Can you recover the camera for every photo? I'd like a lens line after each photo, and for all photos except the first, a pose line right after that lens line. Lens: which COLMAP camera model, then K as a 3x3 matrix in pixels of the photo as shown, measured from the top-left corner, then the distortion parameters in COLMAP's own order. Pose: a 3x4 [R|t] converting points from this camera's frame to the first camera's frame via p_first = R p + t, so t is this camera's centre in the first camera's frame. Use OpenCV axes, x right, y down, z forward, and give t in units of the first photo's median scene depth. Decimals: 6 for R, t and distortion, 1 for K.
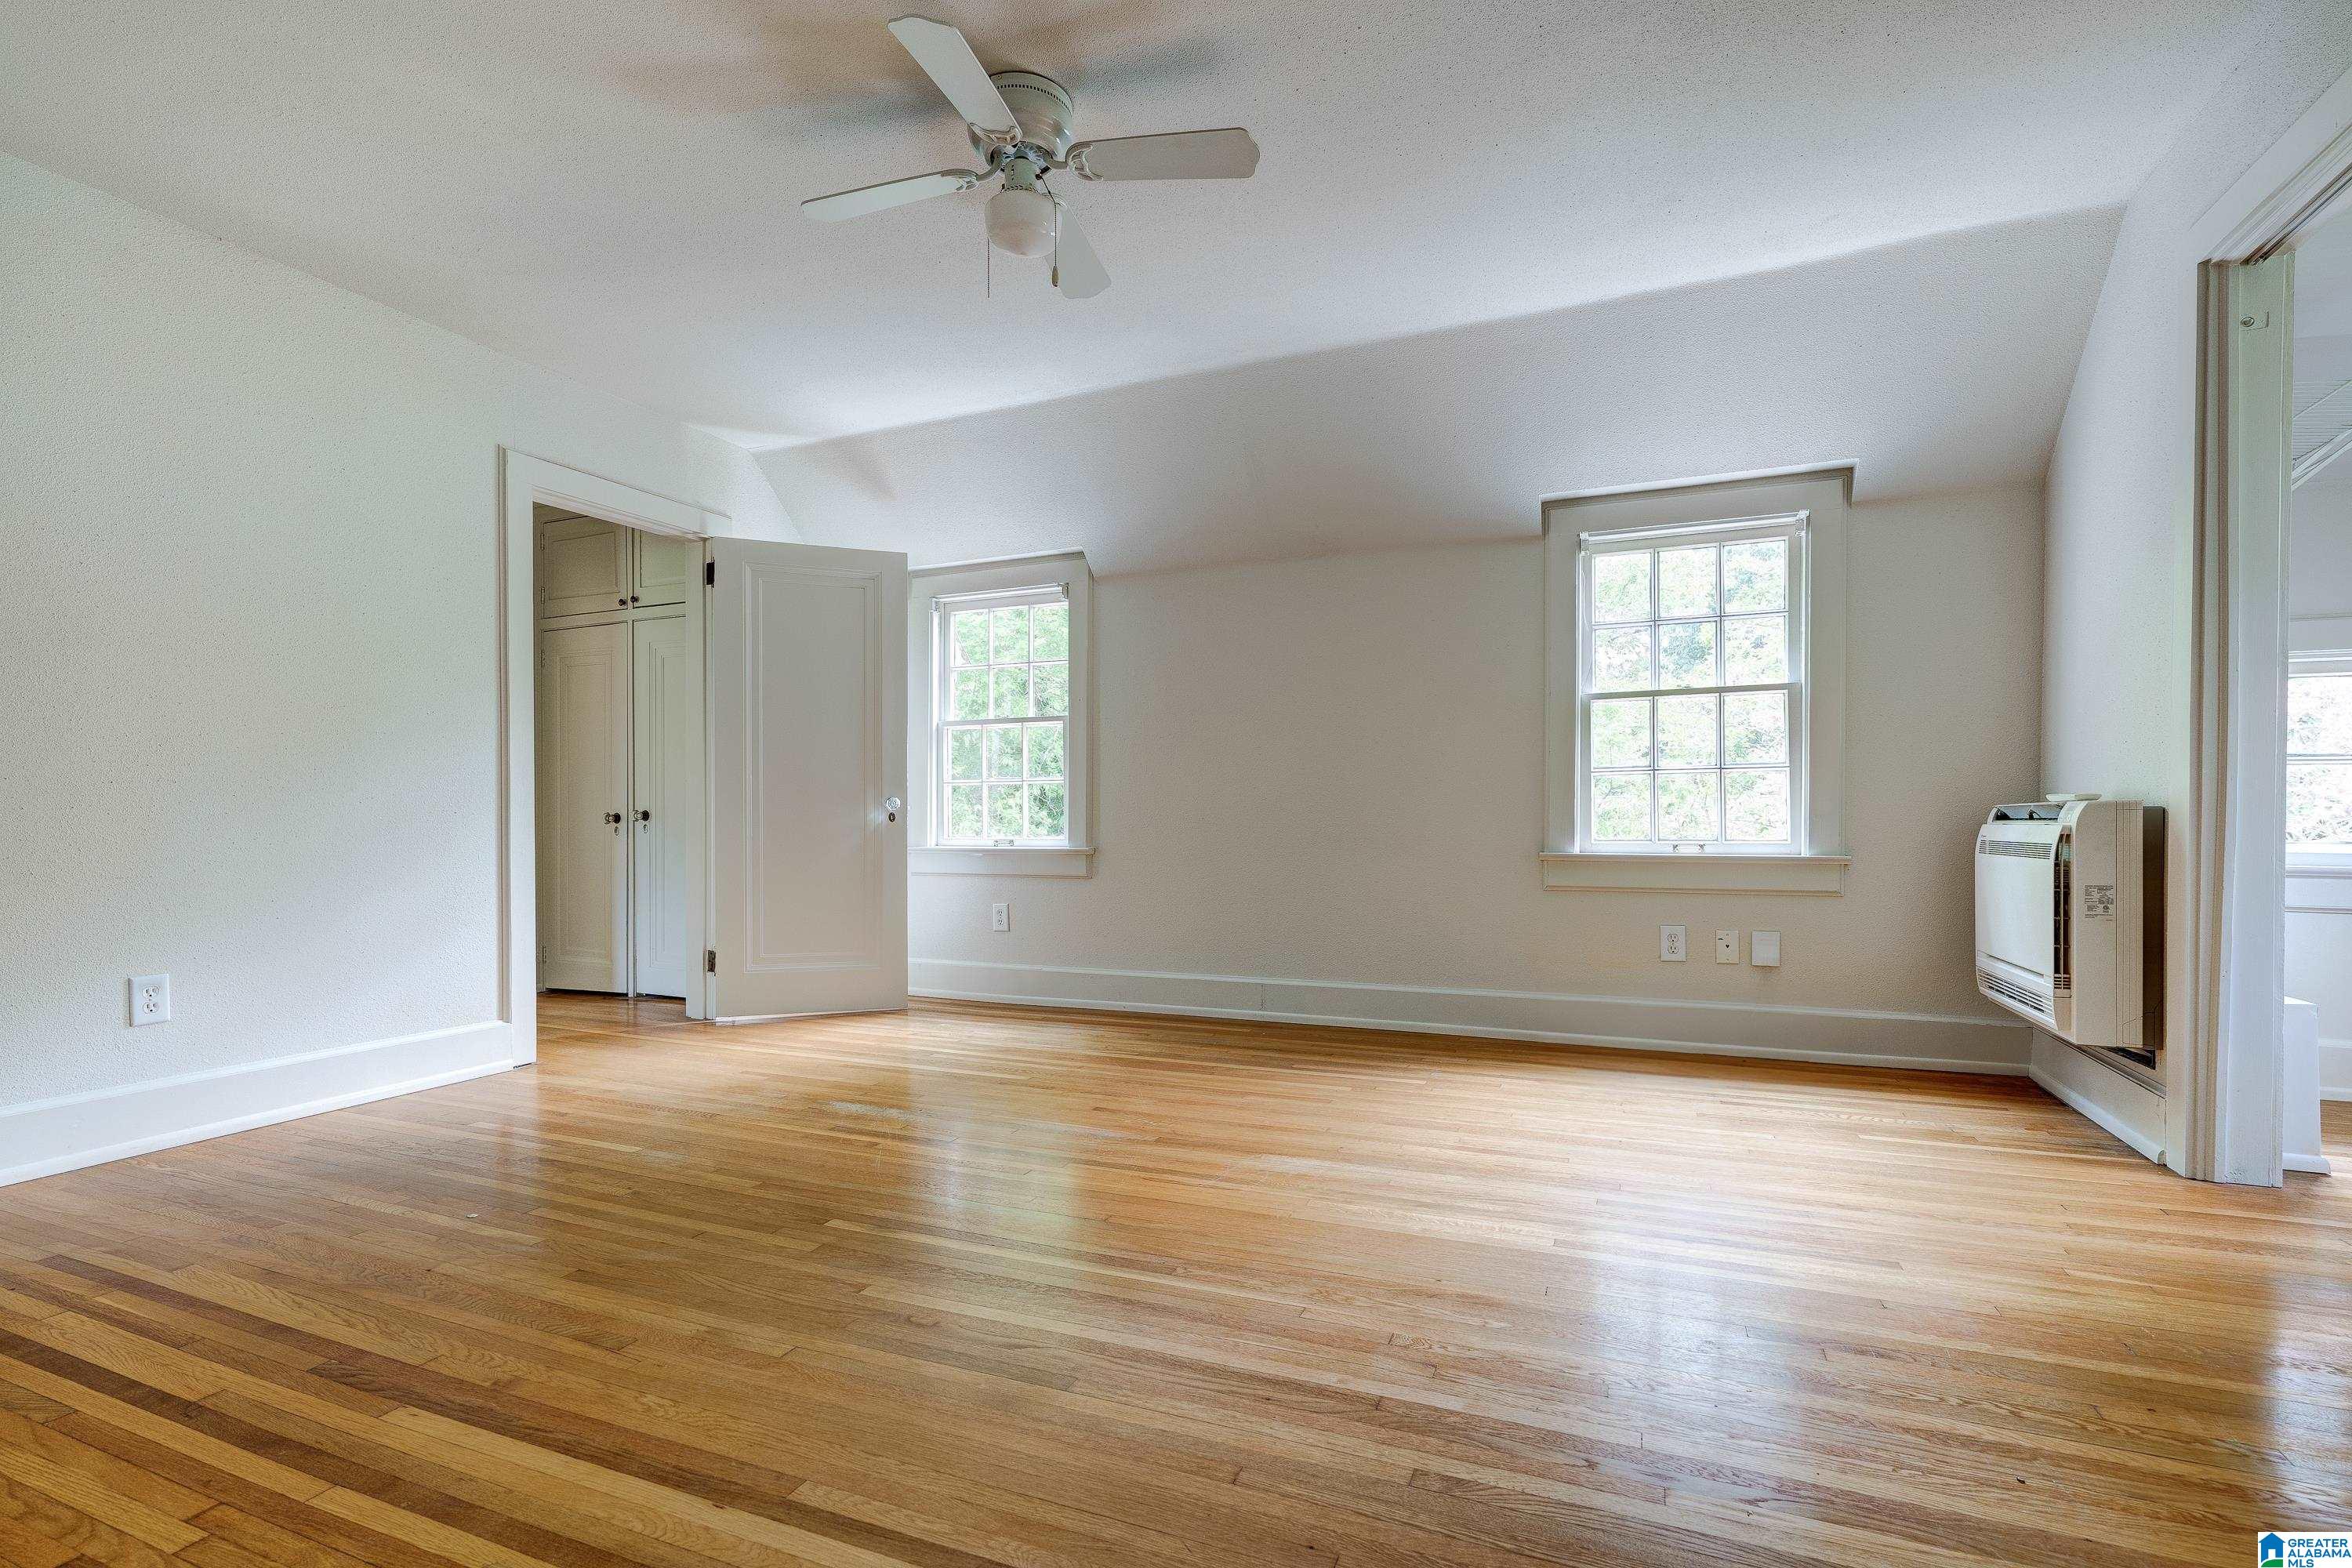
lens RADIAL K [[1074.9, 0, 1188.3], [0, 1074.9, 816.4], [0, 0, 1]] dist [-0.000034, 0.000997]
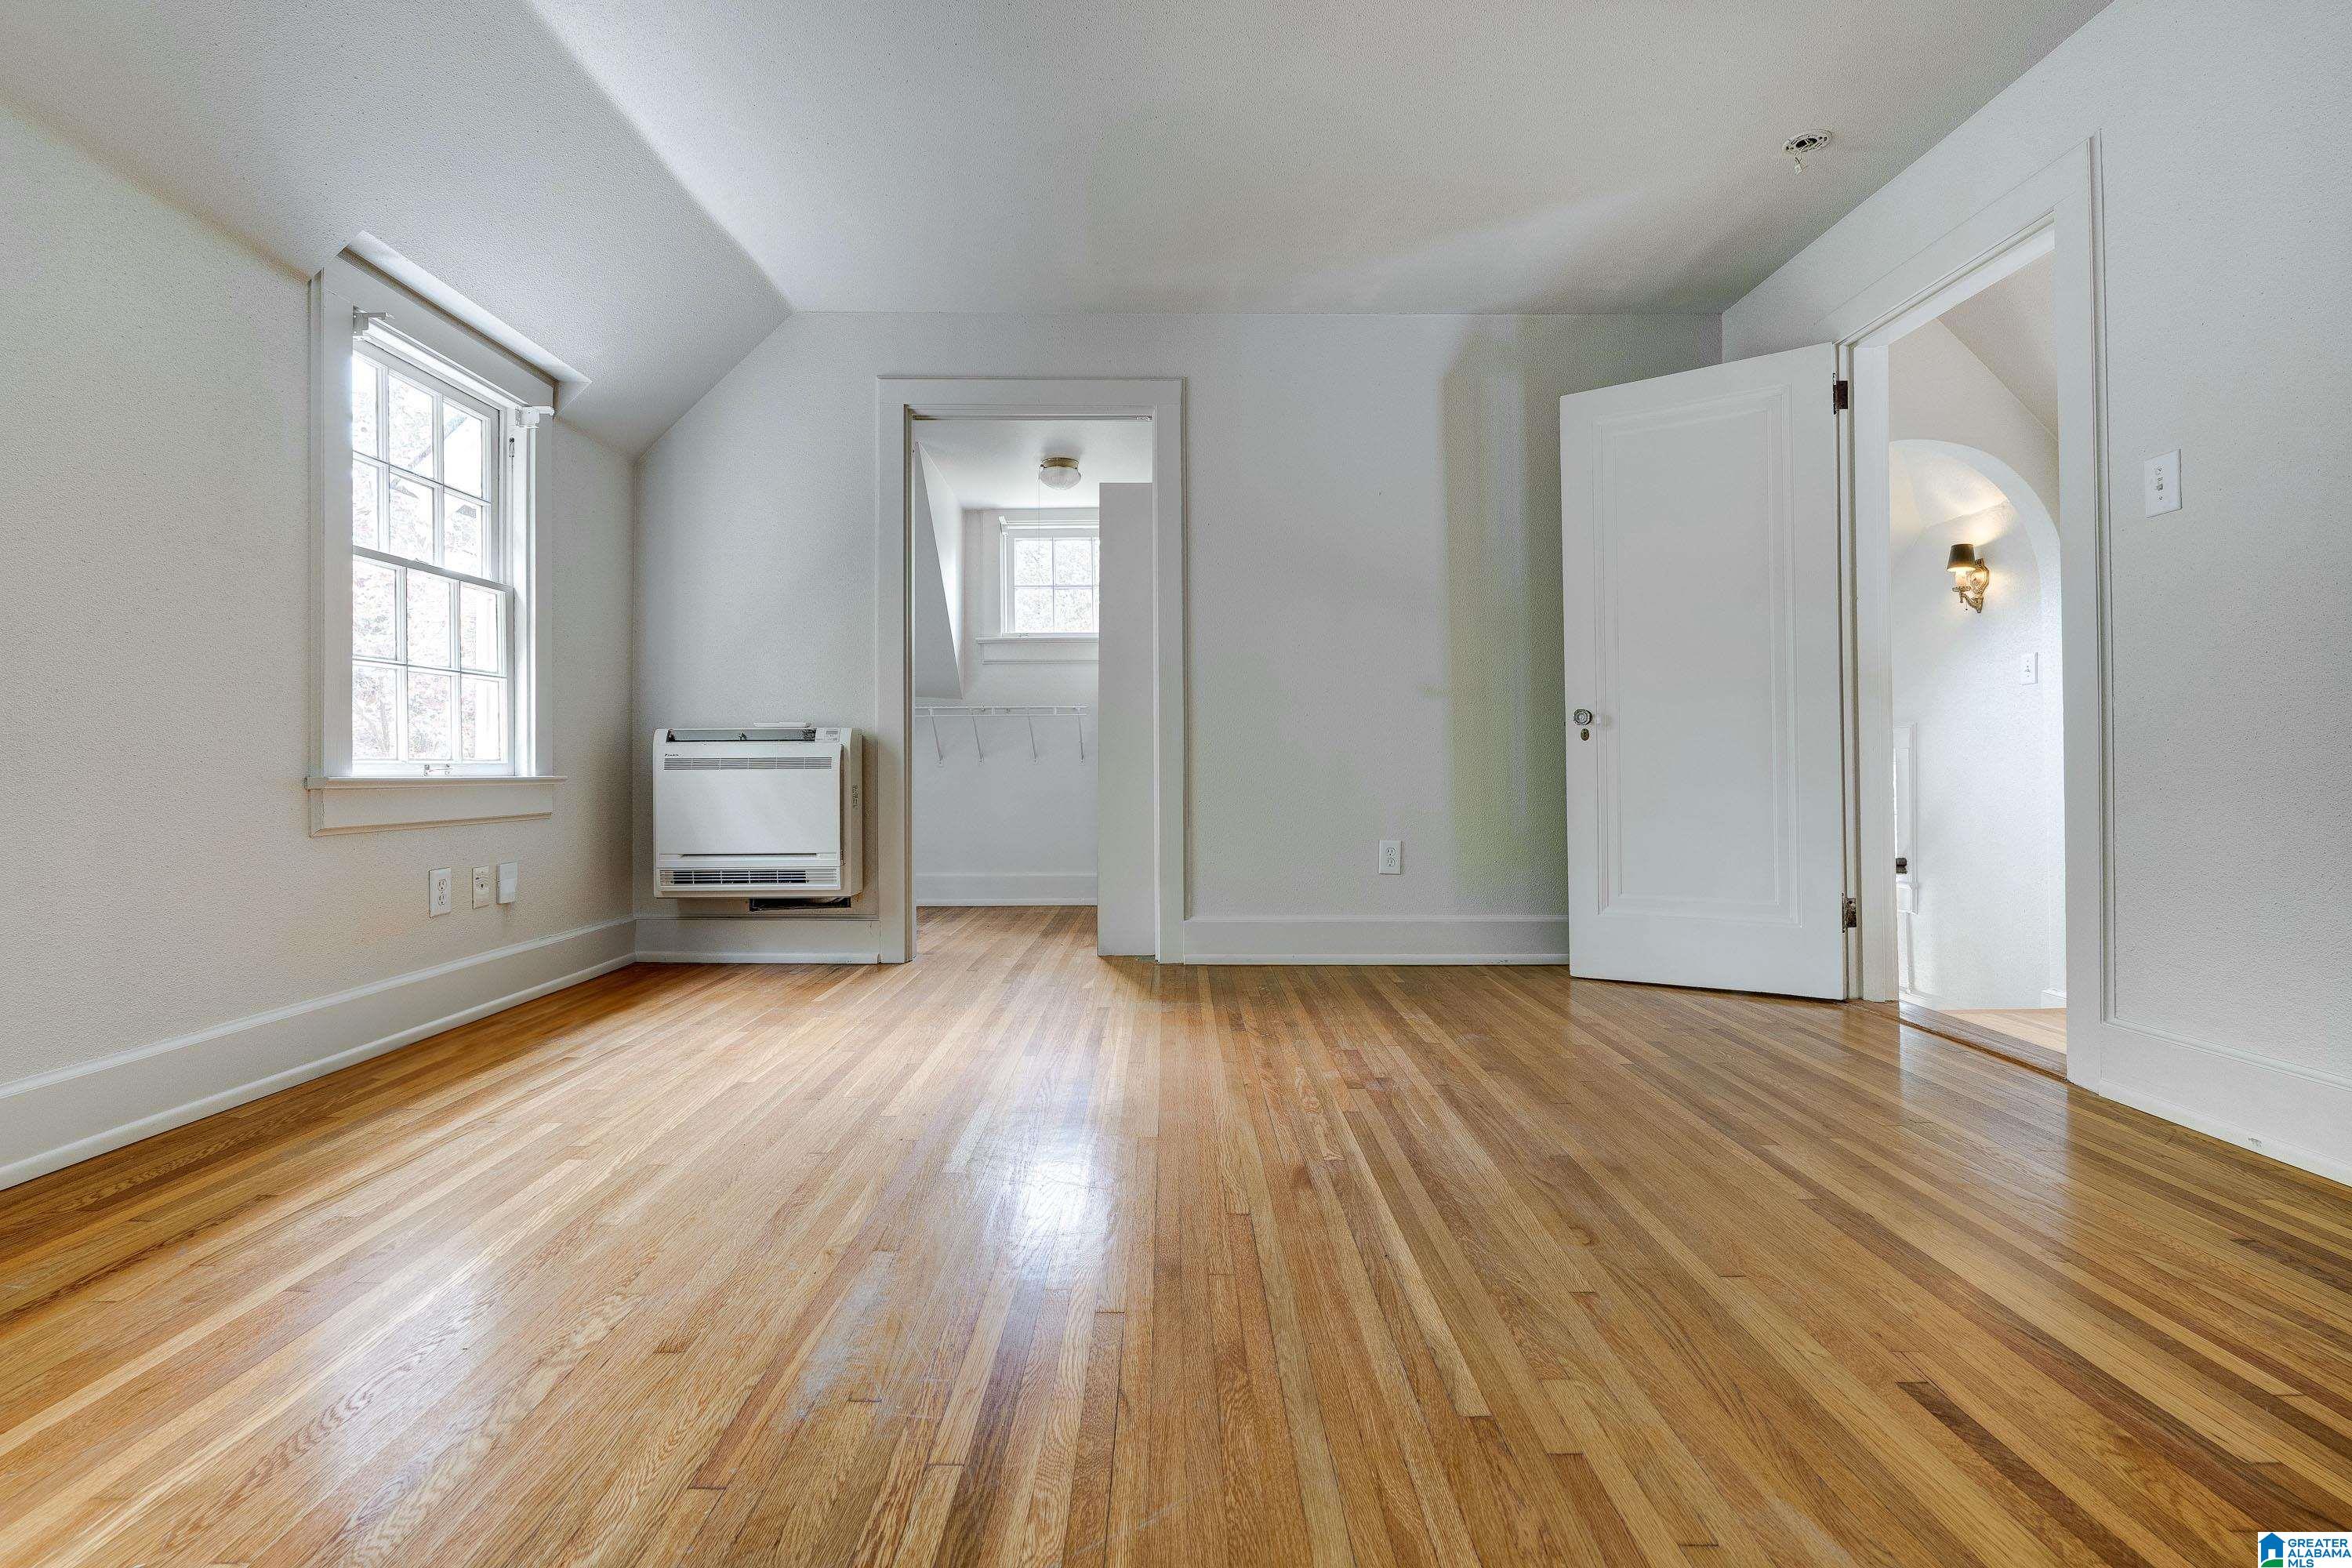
lens RADIAL K [[1070.4, 0, 1175.5], [0, 1070.4, 760.9], [0, 0, 1]] dist [-0.001251, 0.000066]
pose [[-0.392322, 0.012052, 0.919749, -0.467710], [0.002141, 0.999923, -0.012189, 0.034363], [-0.919825, -0.002813, -0.392318, 0.818026]]
